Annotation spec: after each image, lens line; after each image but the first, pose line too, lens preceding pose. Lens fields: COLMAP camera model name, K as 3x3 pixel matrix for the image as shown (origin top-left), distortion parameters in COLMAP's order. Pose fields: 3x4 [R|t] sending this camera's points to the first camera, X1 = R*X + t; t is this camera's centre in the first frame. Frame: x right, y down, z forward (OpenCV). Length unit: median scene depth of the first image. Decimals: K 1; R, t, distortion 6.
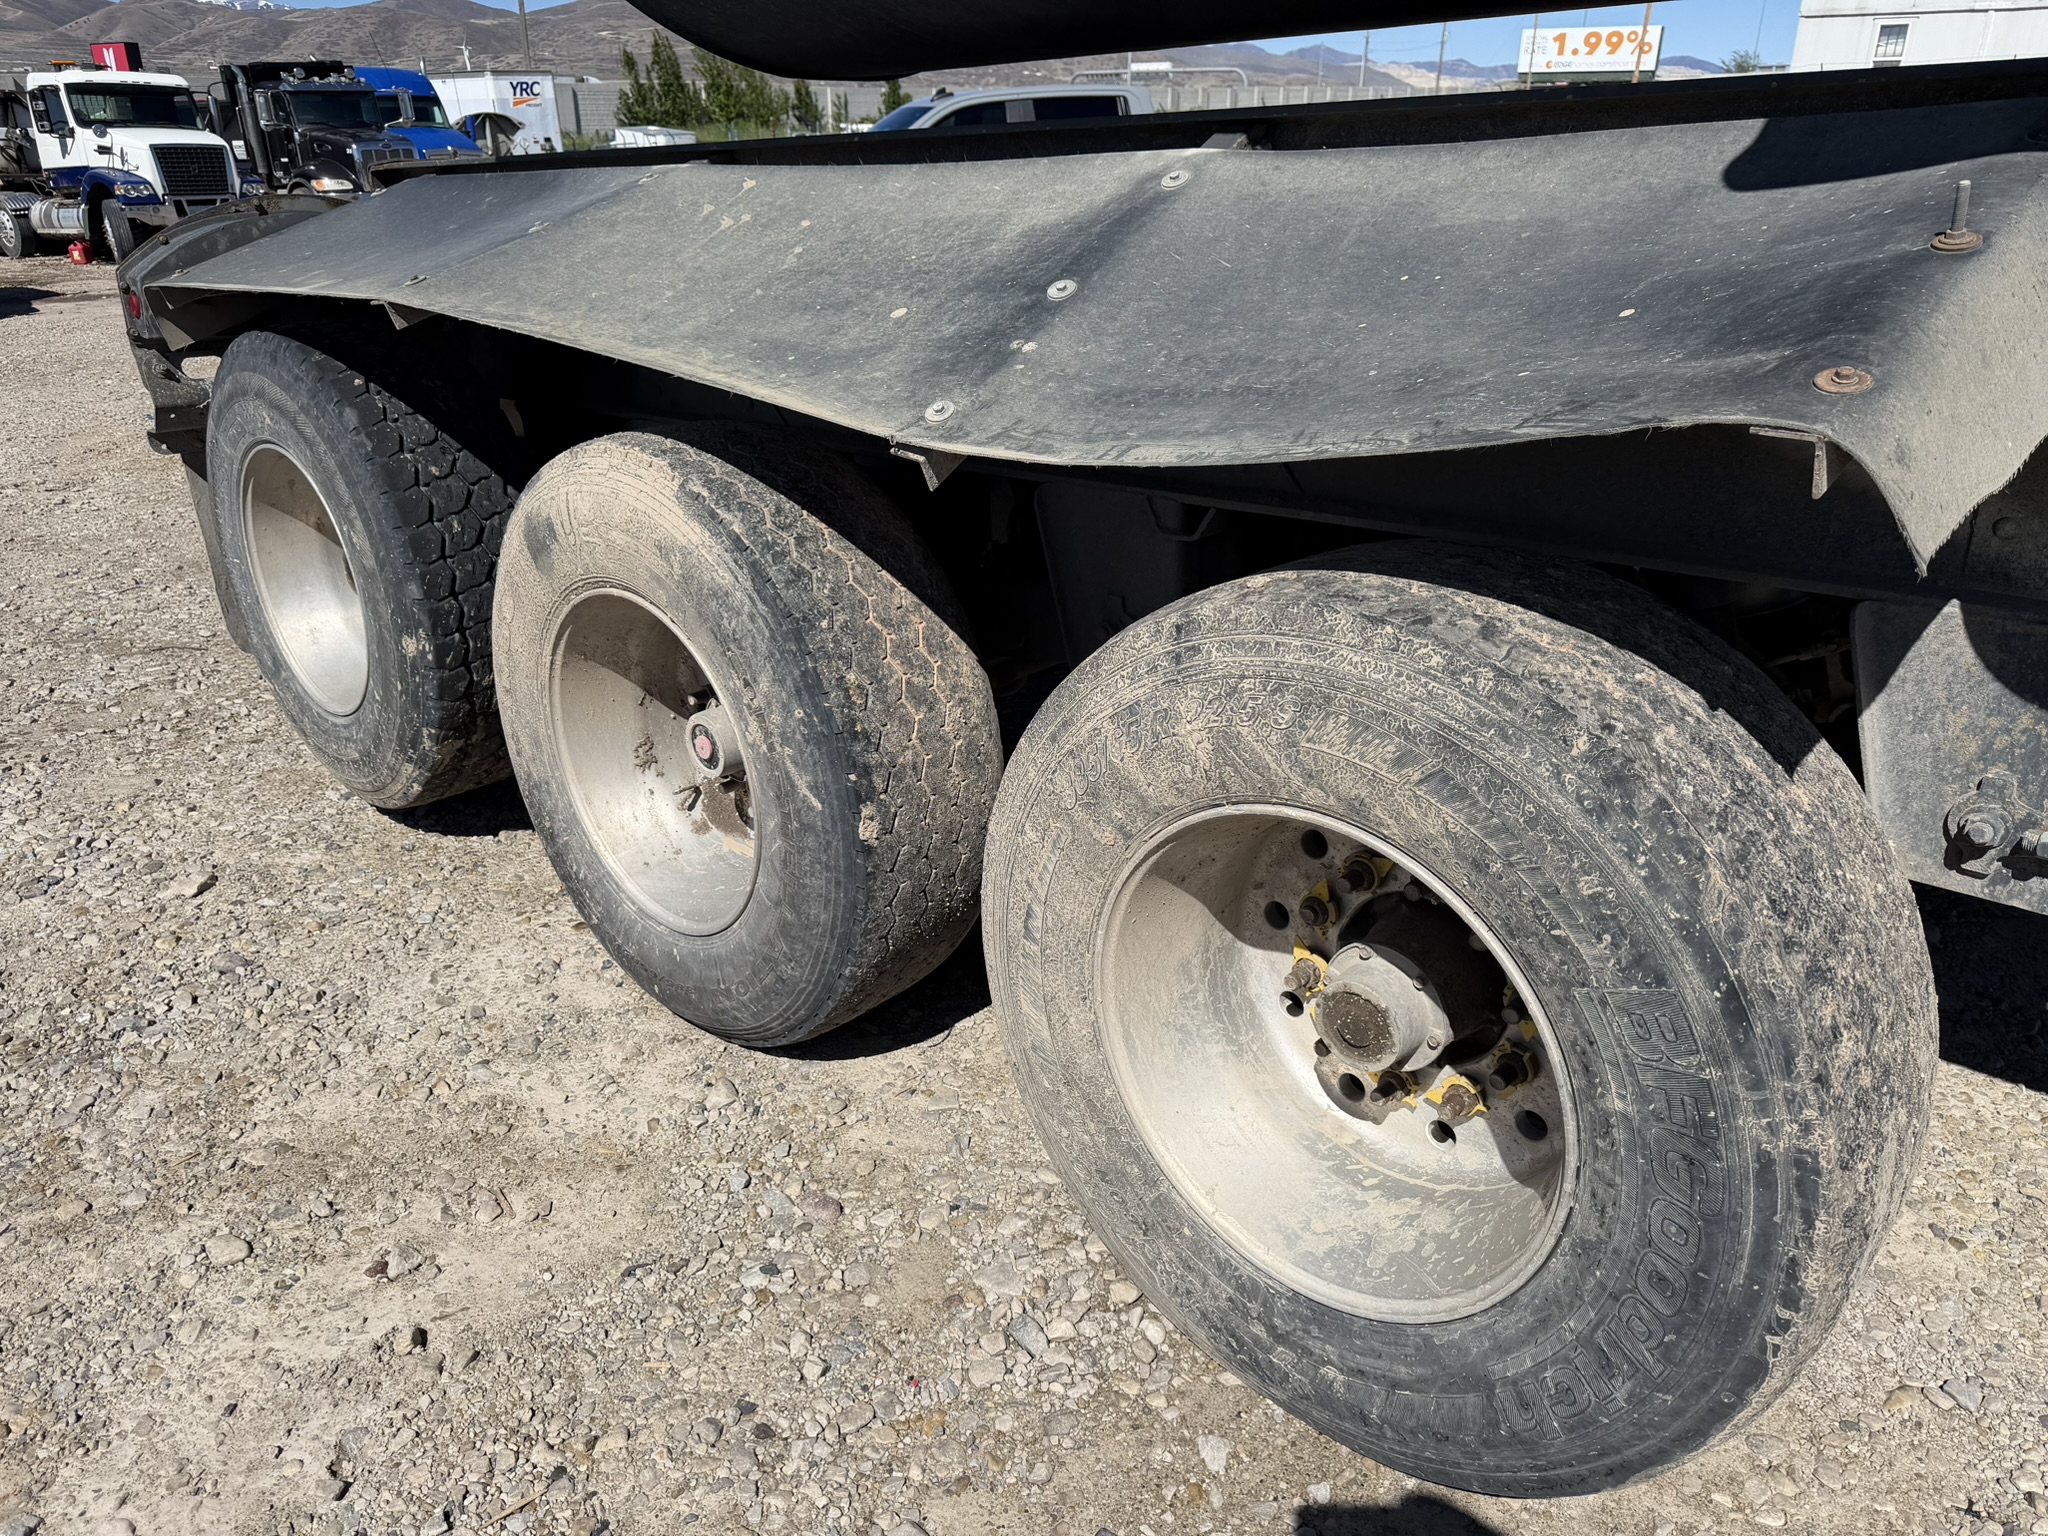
lens RADIAL K [[1445.0, 0, 1024.0], [0, 1445.0, 768.0], [0, 0, 1]] dist [0.047874, -0.058430]
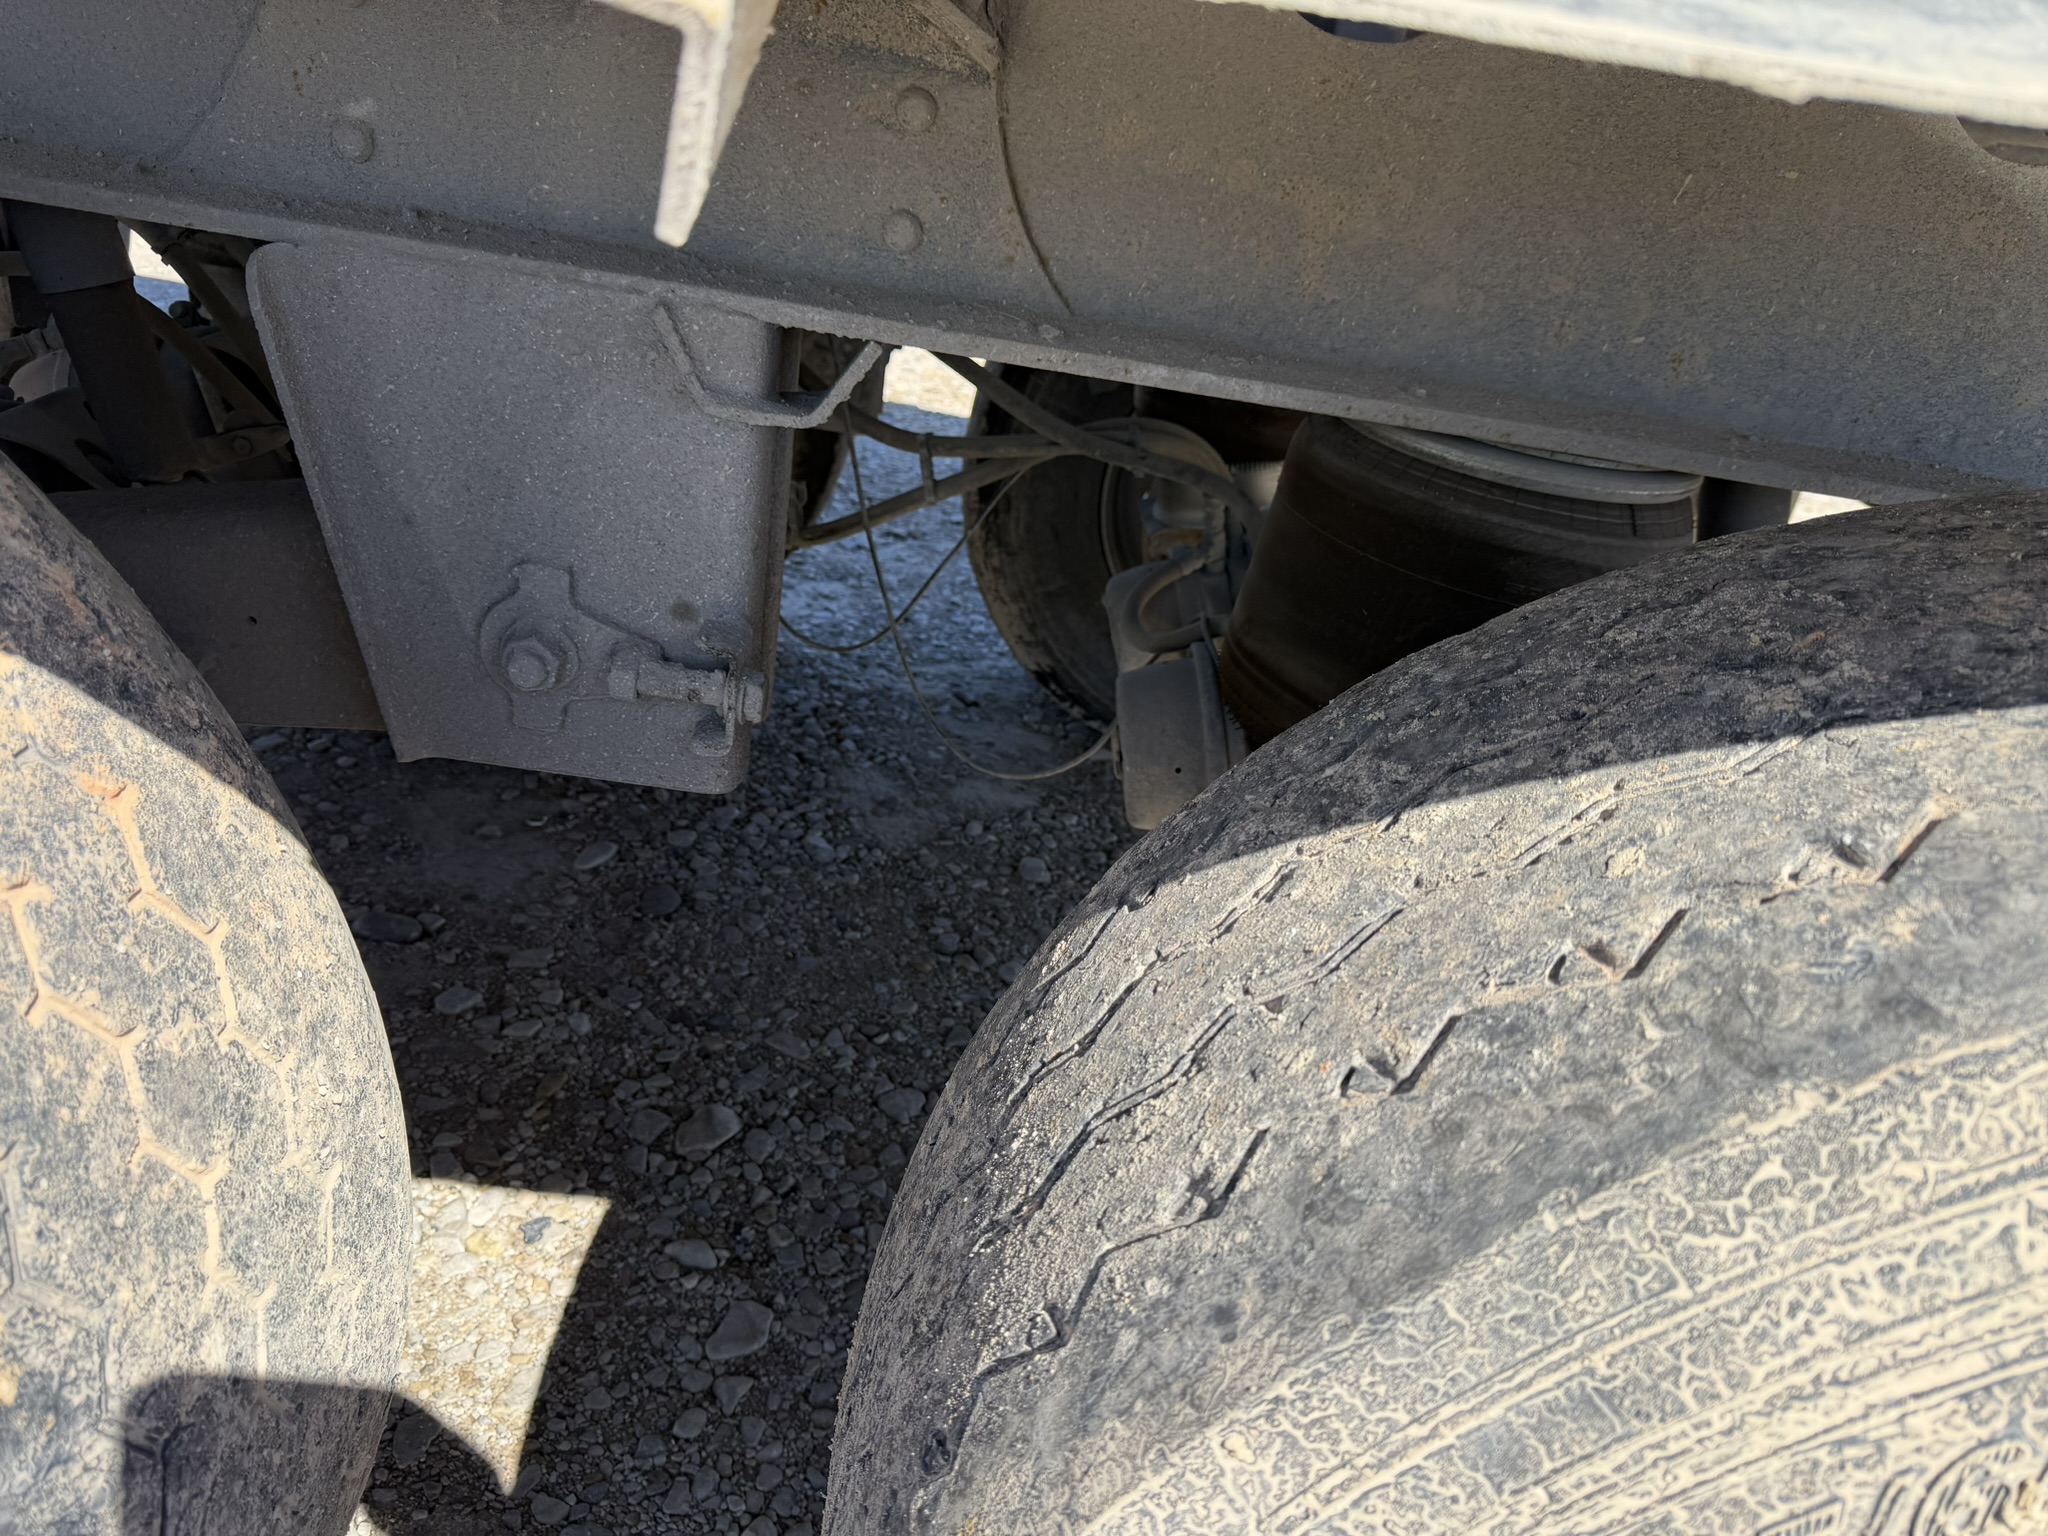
lens RADIAL K [[1445.0, 0, 1024.0], [0, 1445.0, 768.0], [0, 0, 1]] dist [0.047874, -0.058430]
pose [[0.716022, -0.173581, 0.676153, -0.128832], [0.087812, 0.983294, 0.159441, -0.130953], [-0.692533, -0.054788, 0.719303, 0.714551]]
